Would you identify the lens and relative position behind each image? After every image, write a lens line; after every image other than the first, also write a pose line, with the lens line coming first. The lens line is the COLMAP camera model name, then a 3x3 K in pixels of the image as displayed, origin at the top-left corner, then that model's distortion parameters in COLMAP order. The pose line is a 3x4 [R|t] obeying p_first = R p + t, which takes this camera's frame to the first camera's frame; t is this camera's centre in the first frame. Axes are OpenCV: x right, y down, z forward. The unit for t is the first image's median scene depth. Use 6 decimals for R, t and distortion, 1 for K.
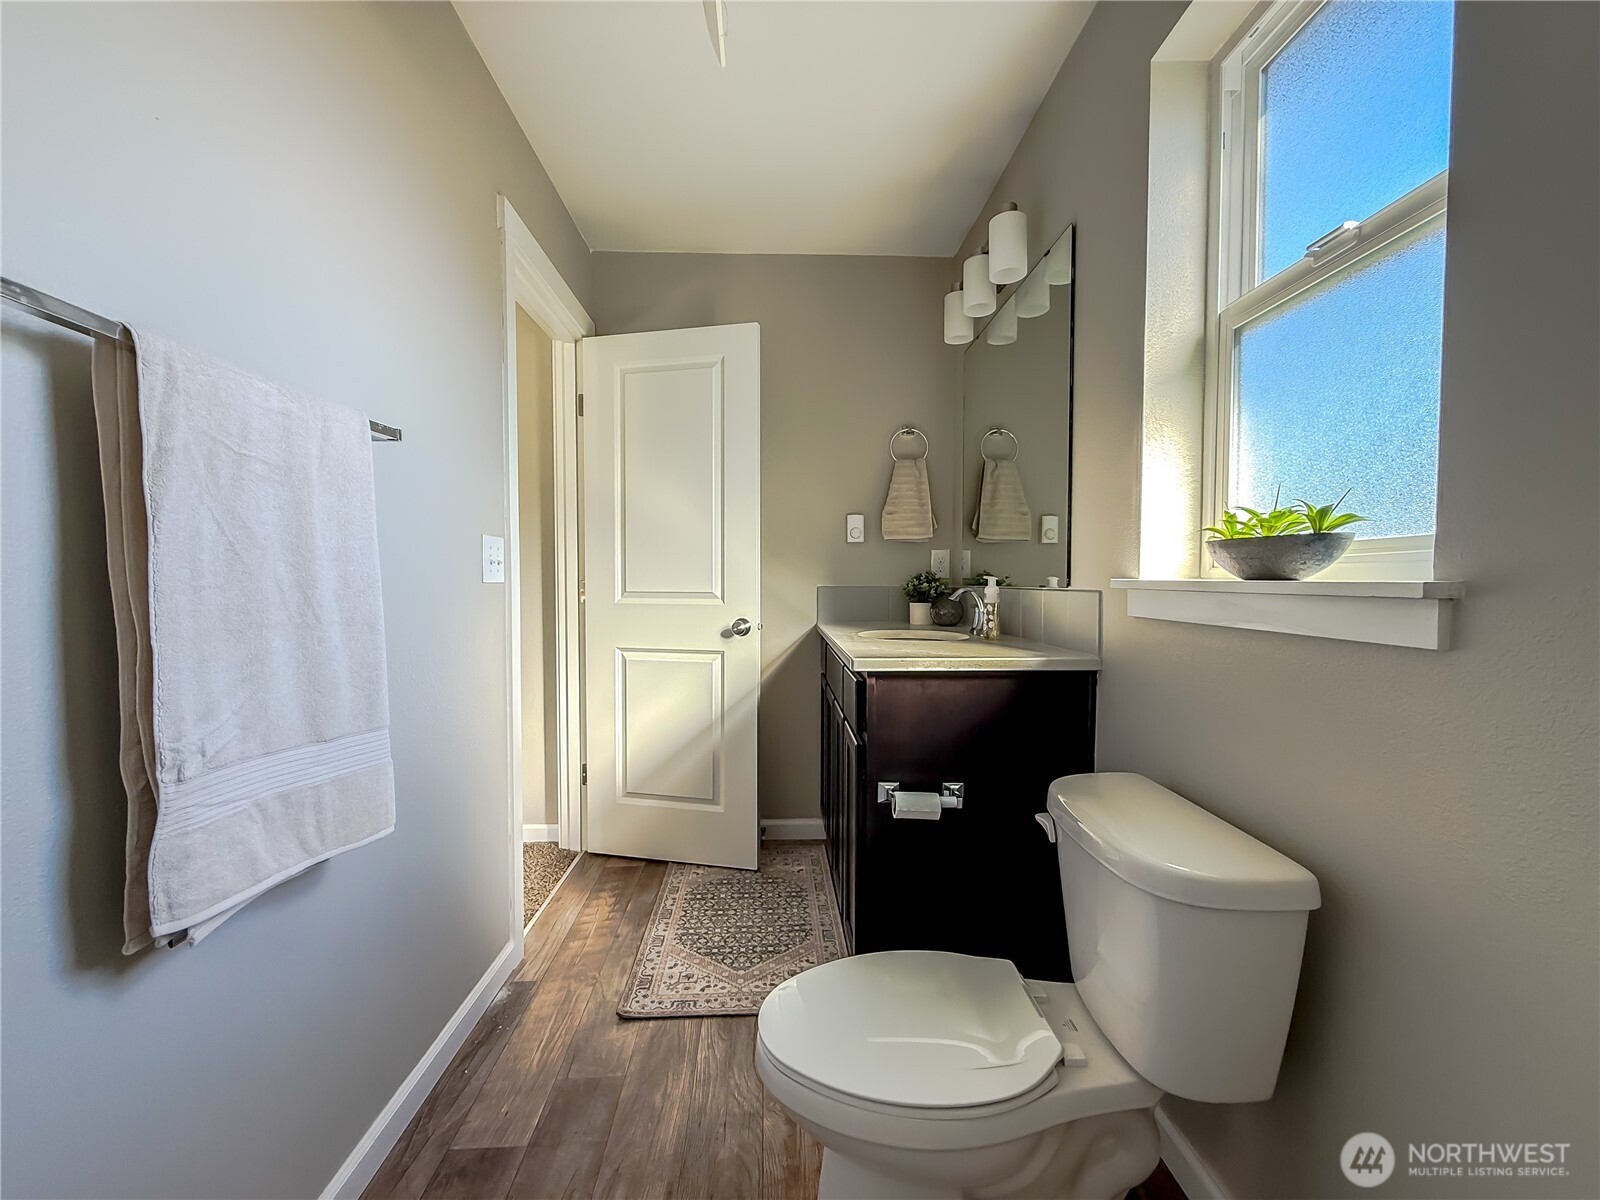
lens RADIAL K [[641.3, 0, 798.6], [0, 641.3, 601.1], [0, 0, 1]] dist [-0.000285, -0.000017]
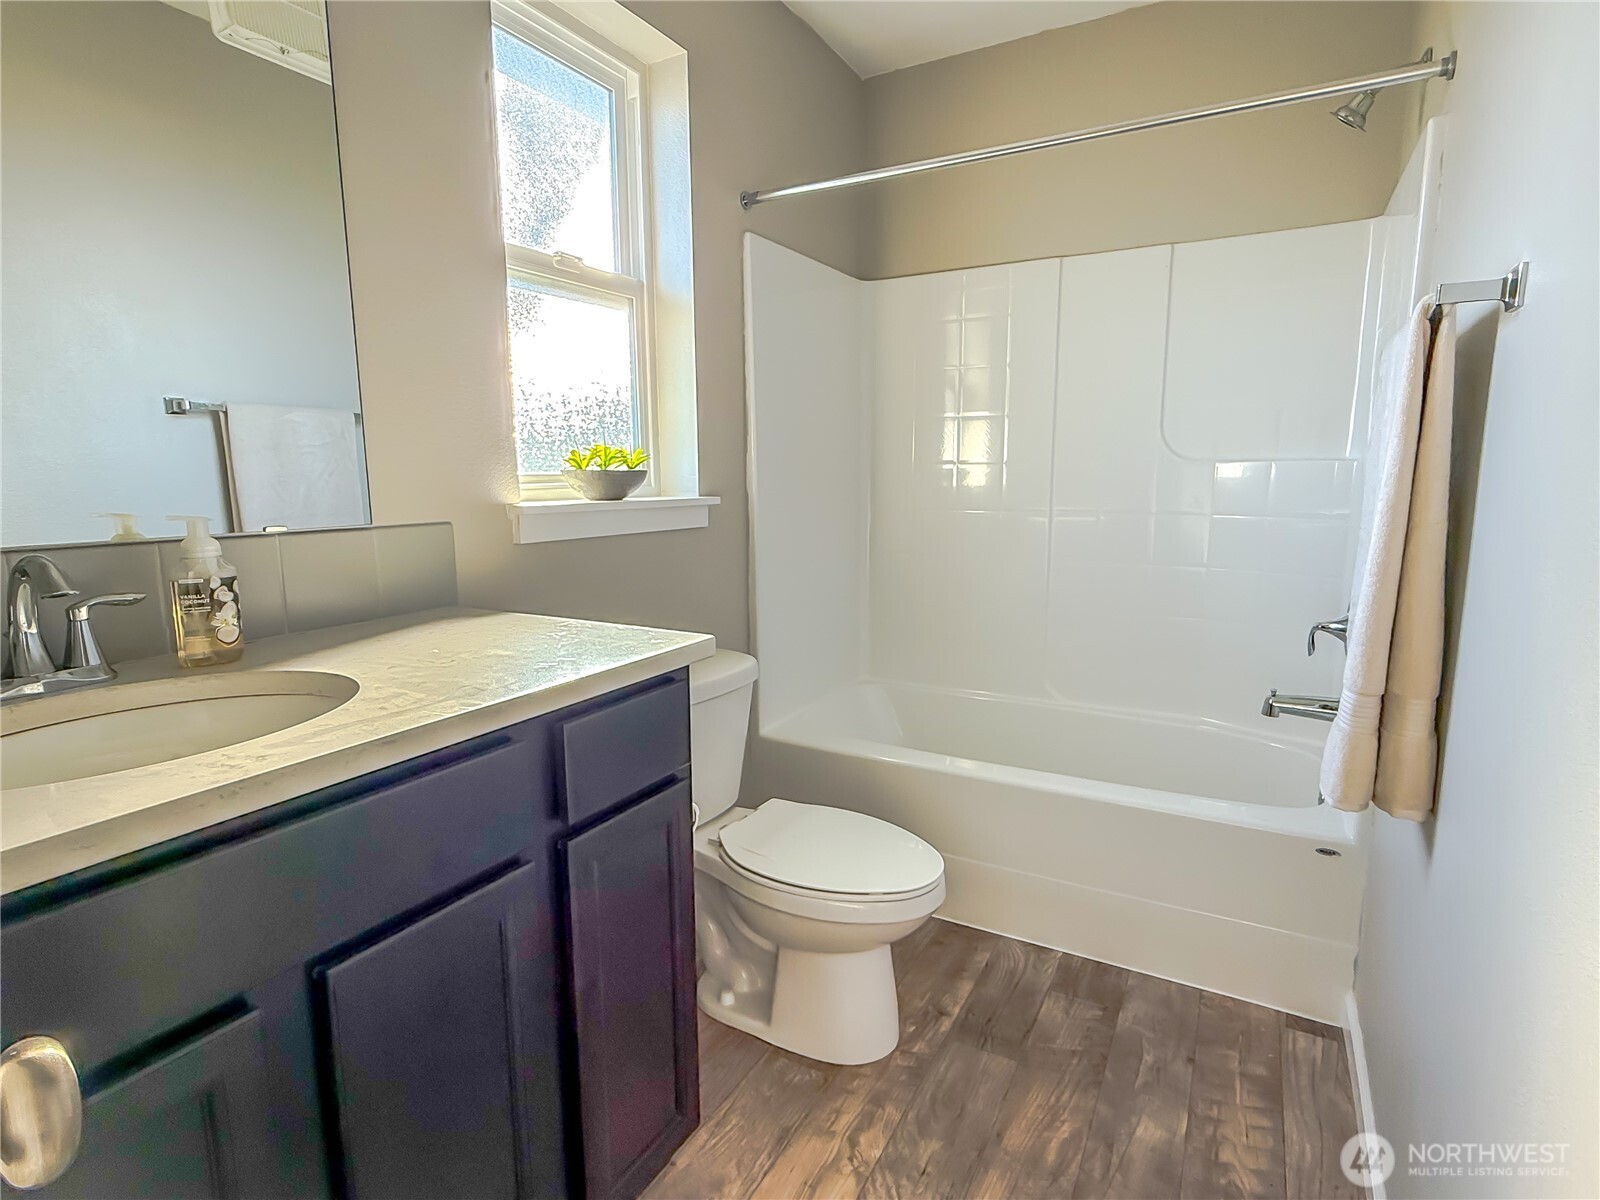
lens RADIAL K [[844.8, 0, 801.4], [0, 844.8, 604.7], [0, 0, 1]] dist [-0.001069, 0.000096]
pose [[-0.857026, -0.069638, 0.510545, -0.517685], [0.029814, 0.982464, 0.184054, -0.116899], [-0.514409, 0.172960, -0.839921, 1.995630]]
